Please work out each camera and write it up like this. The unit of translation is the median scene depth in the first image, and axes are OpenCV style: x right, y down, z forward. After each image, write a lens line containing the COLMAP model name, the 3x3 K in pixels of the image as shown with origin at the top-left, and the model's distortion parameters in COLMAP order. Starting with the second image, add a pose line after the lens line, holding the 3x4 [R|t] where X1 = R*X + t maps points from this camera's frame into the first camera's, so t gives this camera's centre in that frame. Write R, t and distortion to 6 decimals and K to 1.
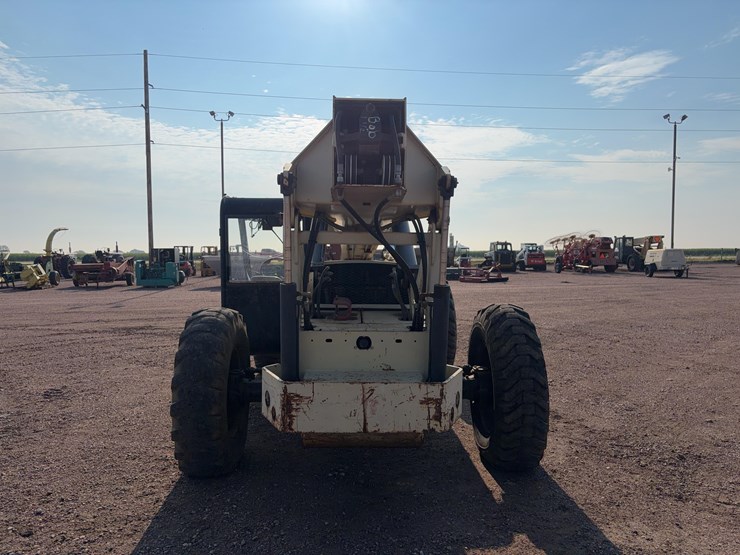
lens RADIAL K [[562.4, 0, 369.1], [0, 562.4, 285.5], [0, 0, 1]] dist [0.052191, -0.046986]
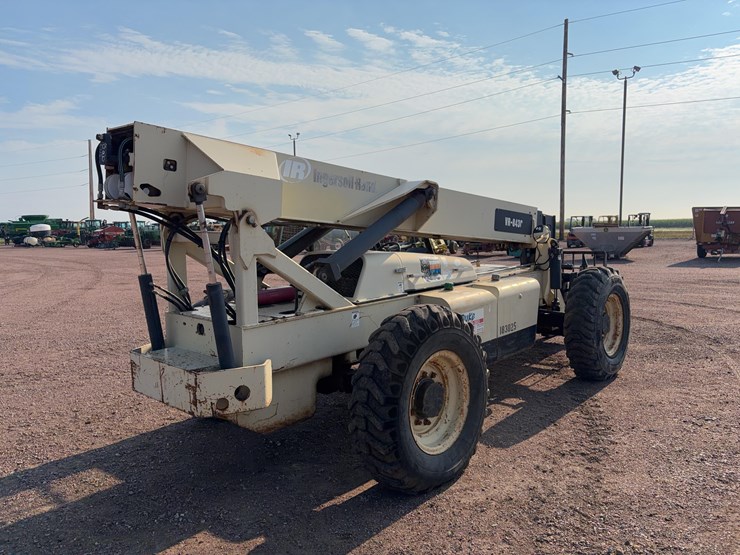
lens RADIAL K [[563.3, 0, 370.0], [0, 563.3, 277.5], [0, 0, 1]] dist [0.023309, -0.004561]
pose [[0.723014, 0.057058, -0.688473, 0.619034], [-0.026797, 0.998150, 0.054581, -0.045112], [0.690313, -0.021014, 0.723205, 0.244161]]
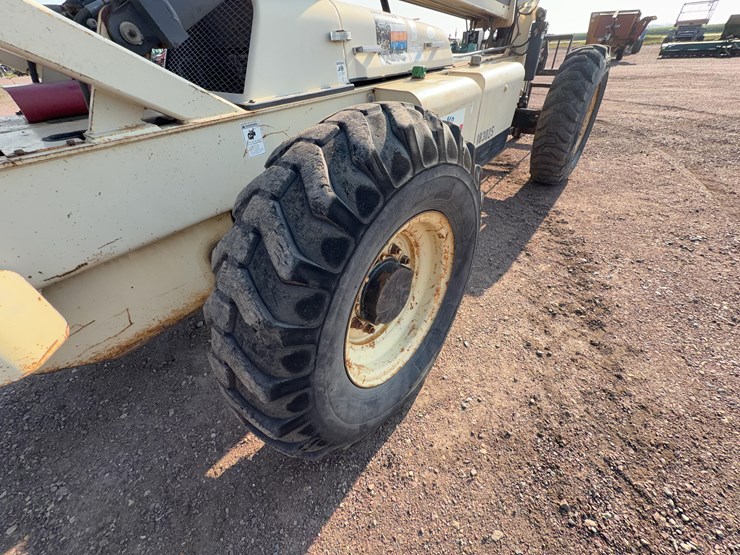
lens RADIAL K [[294.9, 0, 370.0], [0, 294.9, 277.5], [0, 0, 1]] dist [0.001233, 0.000157]
pose [[0.756079, 0.383214, -0.530557, 0.295644], [-0.000546, 0.811024, 0.585013, 0.009439], [0.654480, -0.442027, 0.613407, 0.667155]]
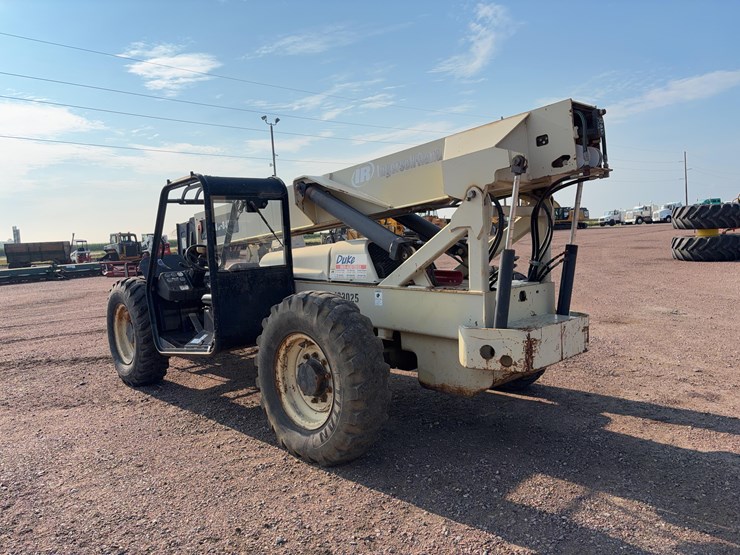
lens RADIAL K [[563.3, 0, 370.0], [0, 563.3, 277.5], [0, 0, 1]] dist [0.023309, -0.004561]
pose [[0.745685, -0.088020, 0.660459, -0.648604], [0.086606, 0.995631, 0.034907, -0.006218], [-0.660646, 0.031170, 0.750050, 0.173683]]
